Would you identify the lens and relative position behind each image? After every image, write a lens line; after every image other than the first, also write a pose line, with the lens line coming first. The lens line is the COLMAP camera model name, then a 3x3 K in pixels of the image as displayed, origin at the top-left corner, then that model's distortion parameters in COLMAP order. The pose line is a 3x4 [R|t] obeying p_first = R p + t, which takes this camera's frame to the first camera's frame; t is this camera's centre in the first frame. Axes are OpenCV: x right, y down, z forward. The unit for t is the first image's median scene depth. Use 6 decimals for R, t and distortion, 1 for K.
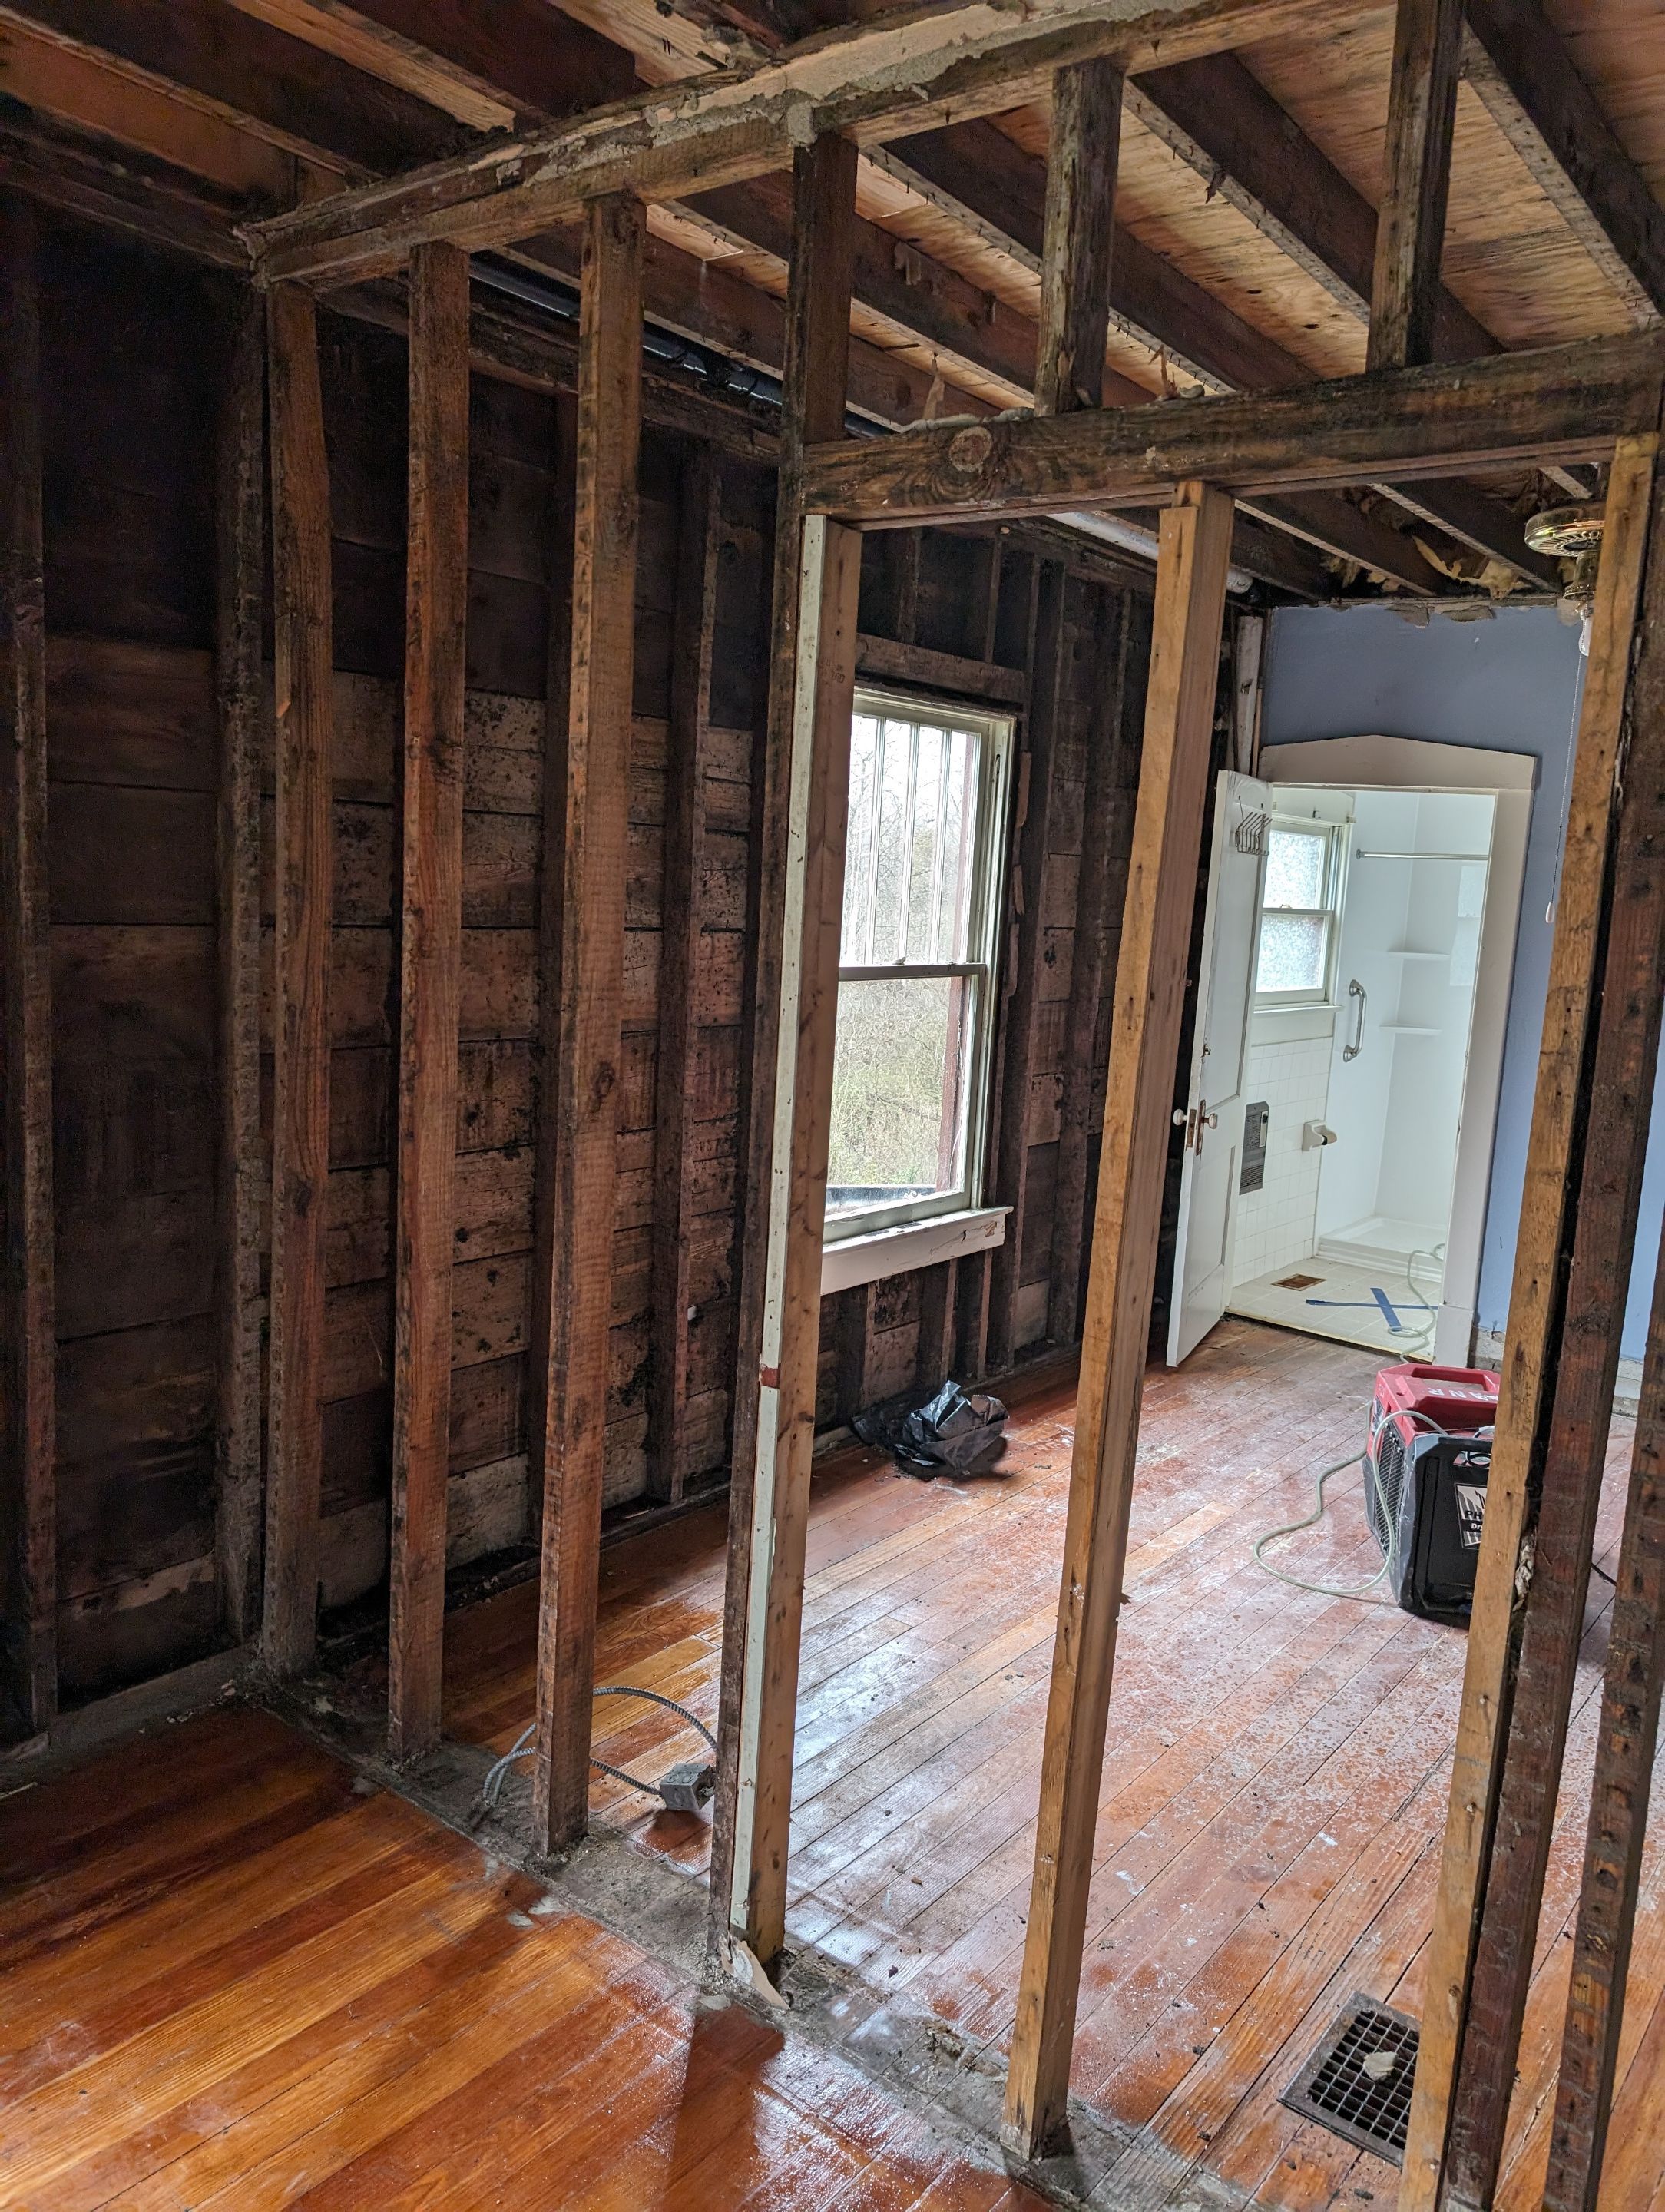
lens RADIAL K [[1628.6, 0, 845.1], [0, 1628.6, 1098.0], [0, 0, 1]] dist [-0.000175, -0.002246]
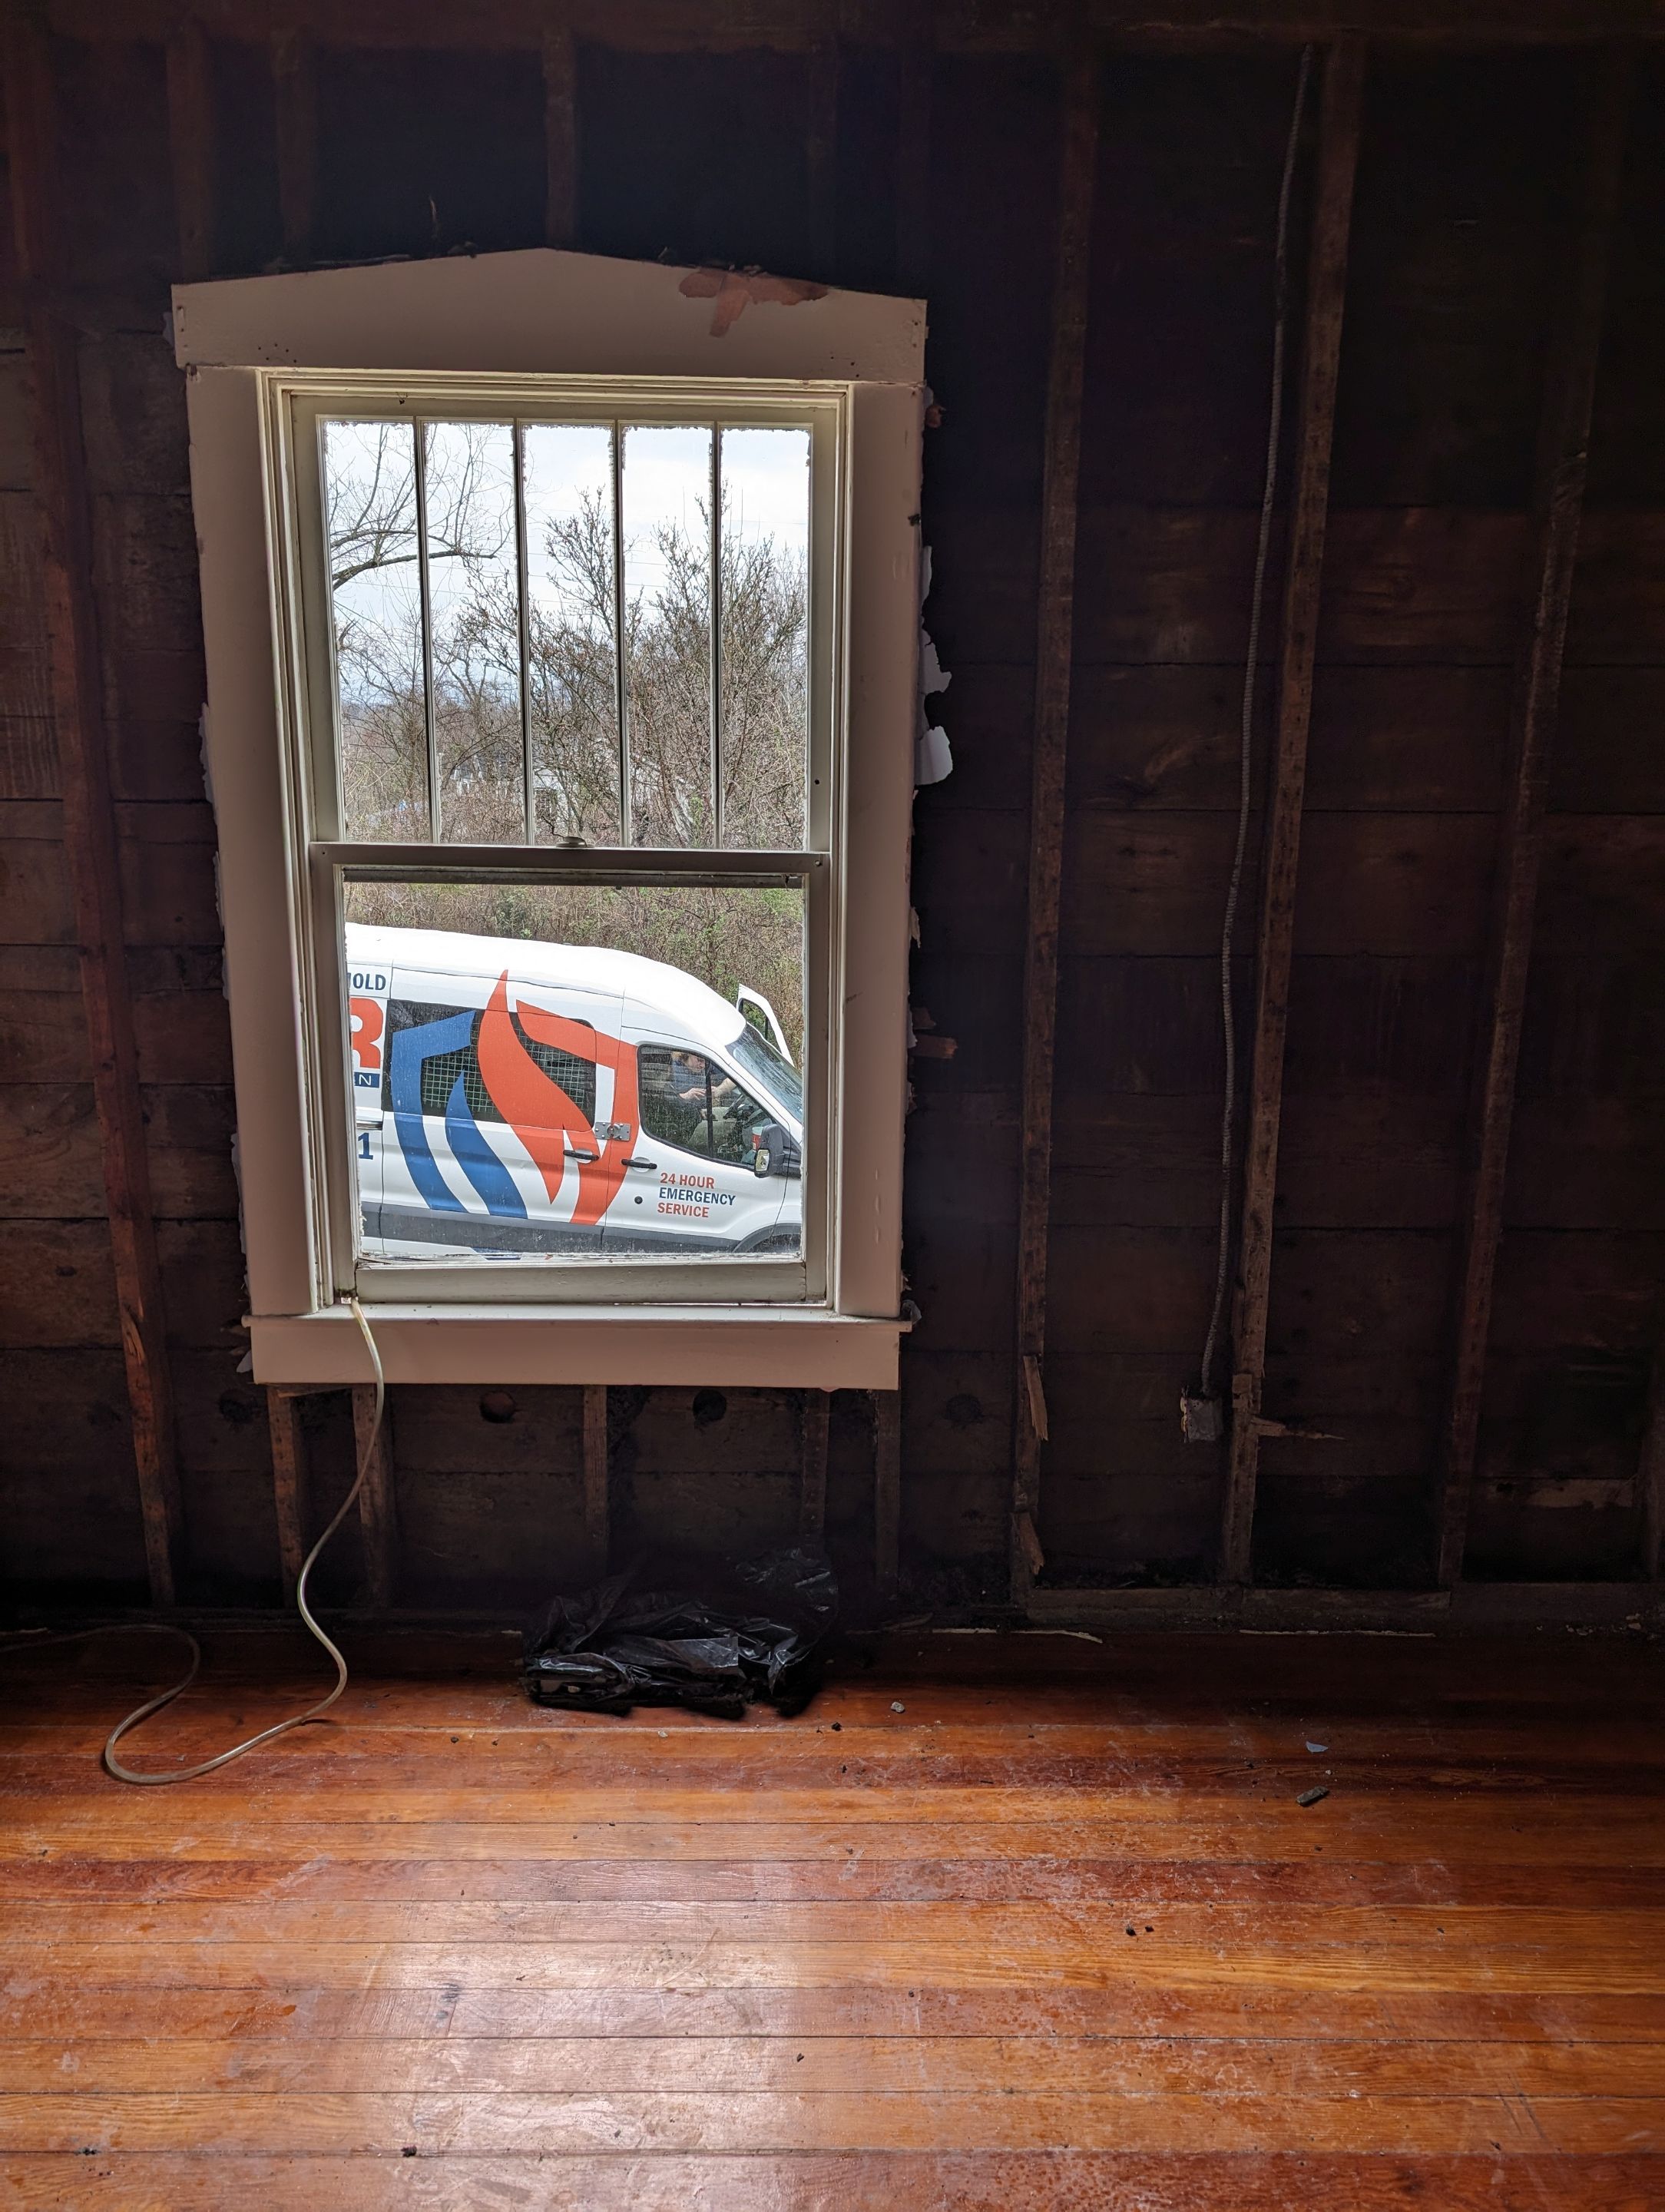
lens RADIAL K [[1628.6, 0, 845.1], [0, 1628.6, 1098.0], [0, 0, 1]] dist [-0.000175, -0.002246]
pose [[0.618030, 0.151102, -0.771497, 0.379907], [-0.100124, 0.988492, 0.113394, -0.052139], [0.779753, 0.007164, 0.626047, 0.494381]]
